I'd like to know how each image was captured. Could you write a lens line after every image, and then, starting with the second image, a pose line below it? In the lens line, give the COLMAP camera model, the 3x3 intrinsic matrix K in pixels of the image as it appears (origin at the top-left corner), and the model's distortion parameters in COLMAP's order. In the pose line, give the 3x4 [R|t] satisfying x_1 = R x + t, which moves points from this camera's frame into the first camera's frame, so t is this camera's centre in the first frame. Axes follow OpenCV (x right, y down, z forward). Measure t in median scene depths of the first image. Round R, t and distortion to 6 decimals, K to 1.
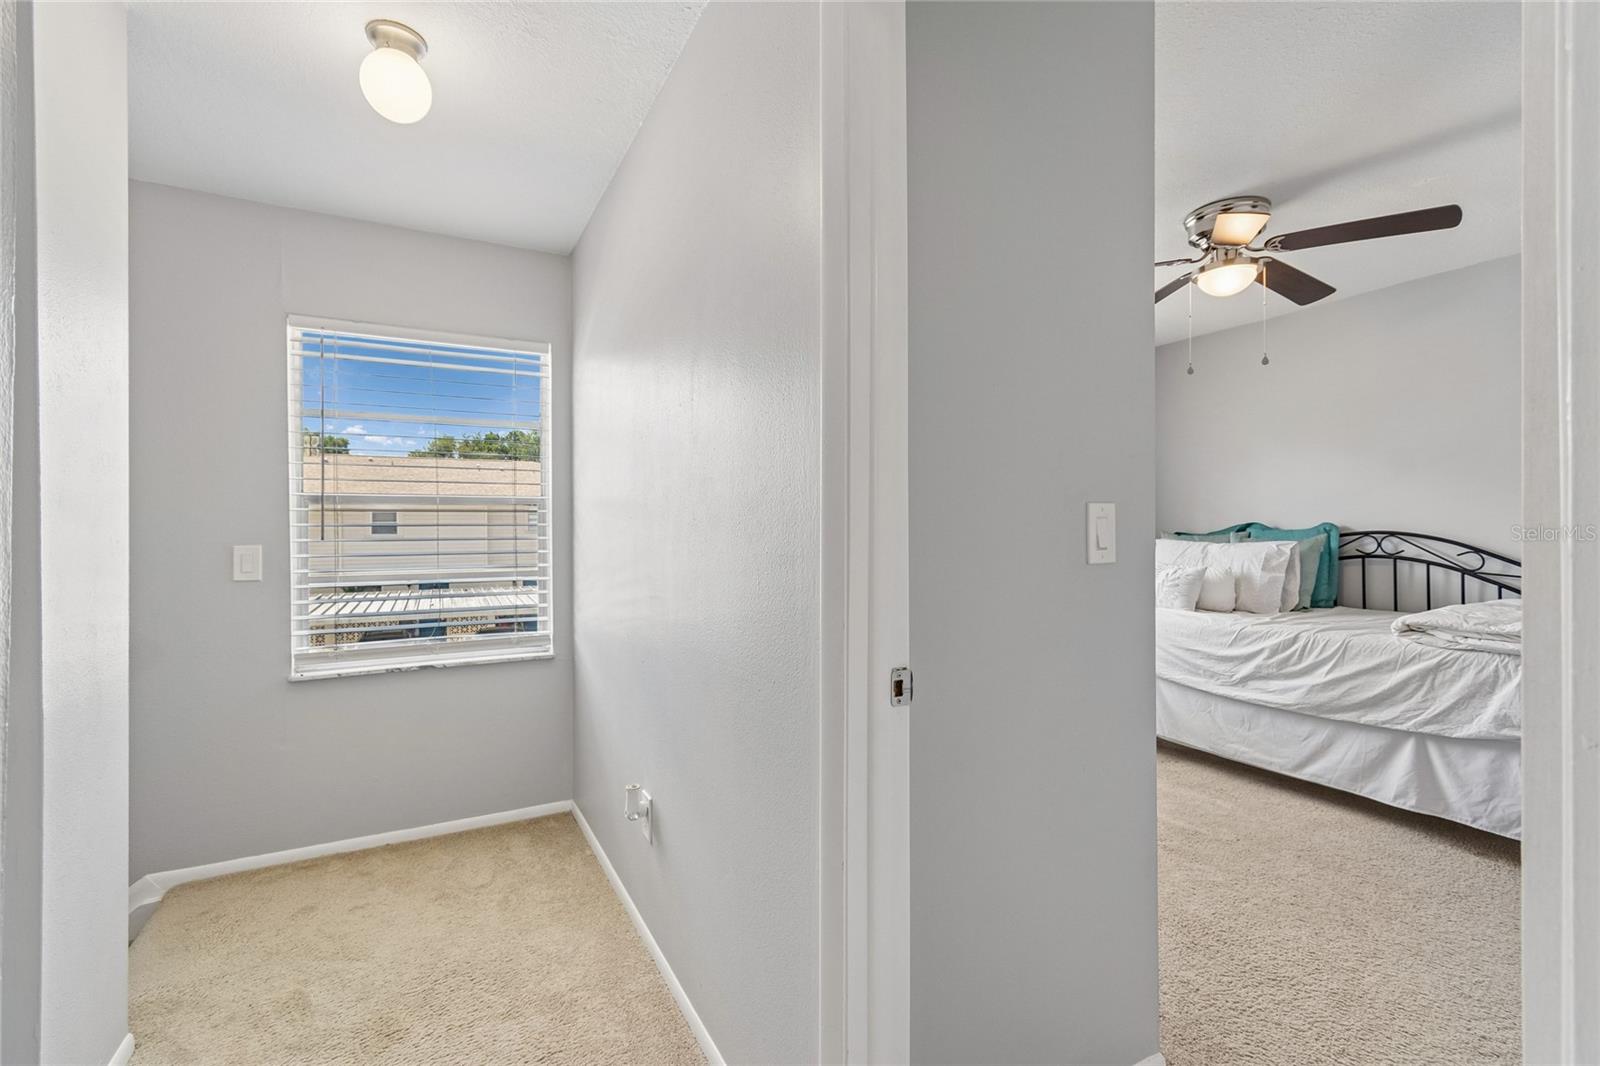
lens RADIAL K [[703.9, 0, 800.0], [0, 703.9, 533.0], [0, 0, 1]] dist [0.002494, 0.000083]
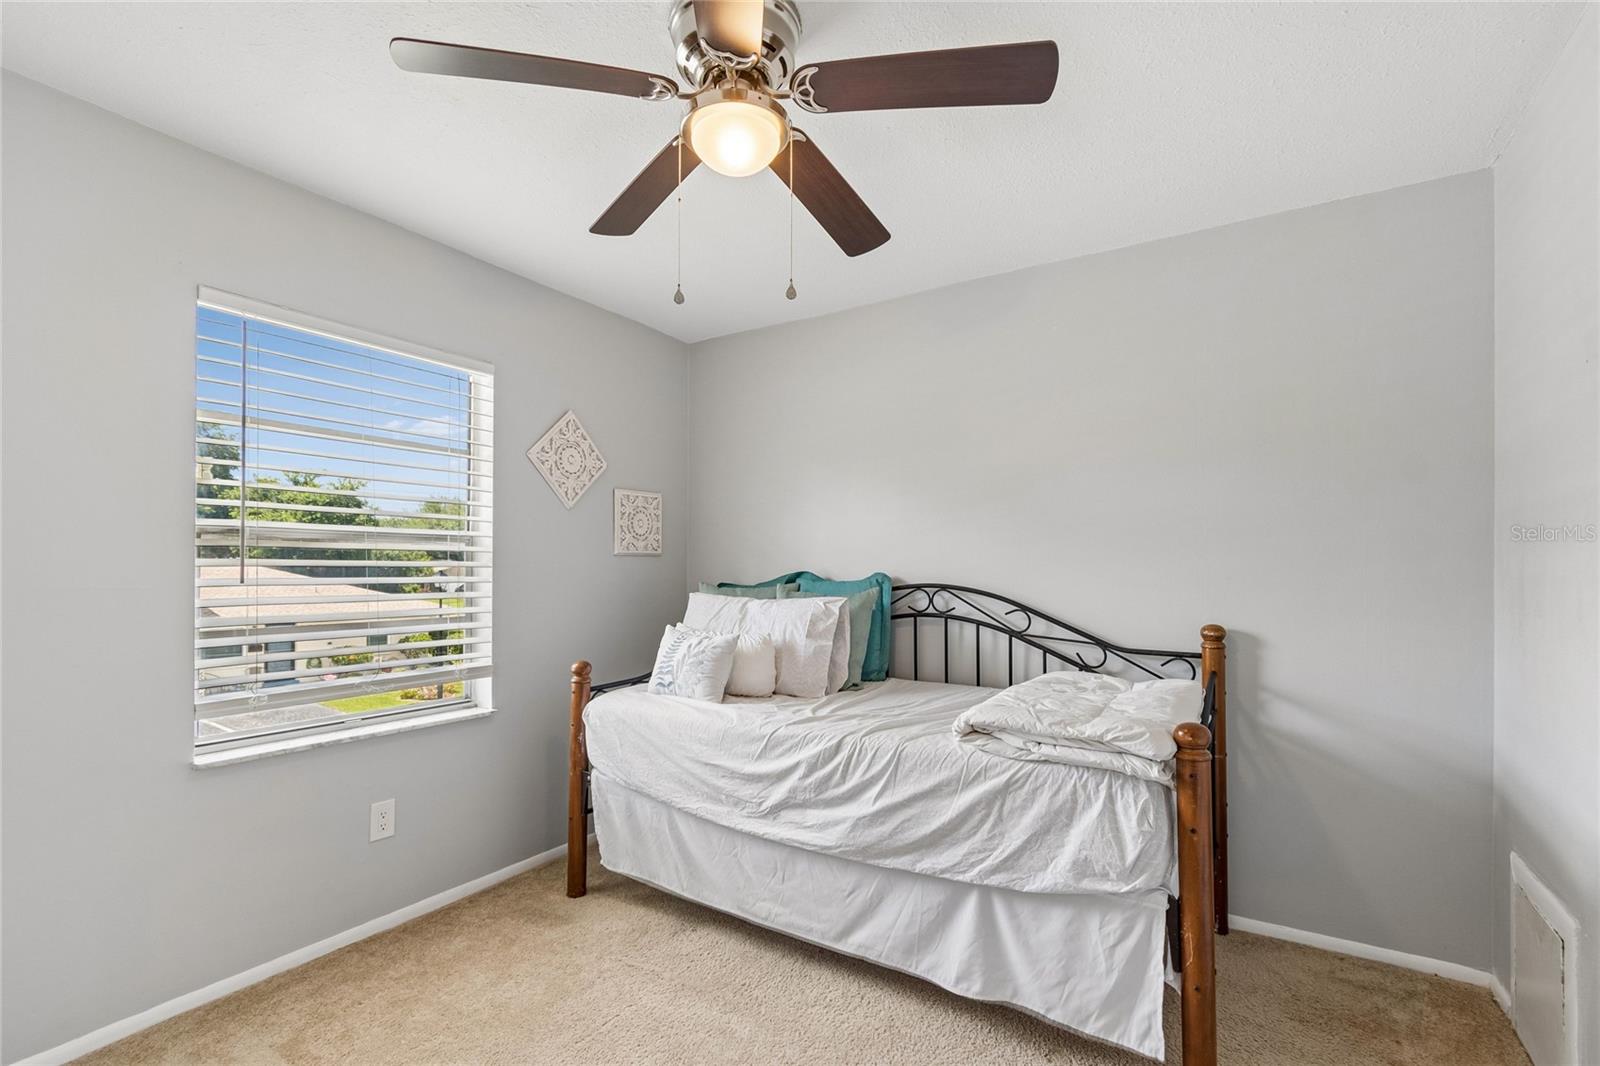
lens RADIAL K [[715.6, 0, 800.9], [0, 715.6, 561.8], [0, 0, 1]] dist [0.002445, 0.000337]
pose [[0.865050, 0.018900, 0.501329, 0.292833], [-0.006191, 0.999616, -0.027002, -0.005232], [-0.501647, 0.020254, 0.864836, 0.380778]]
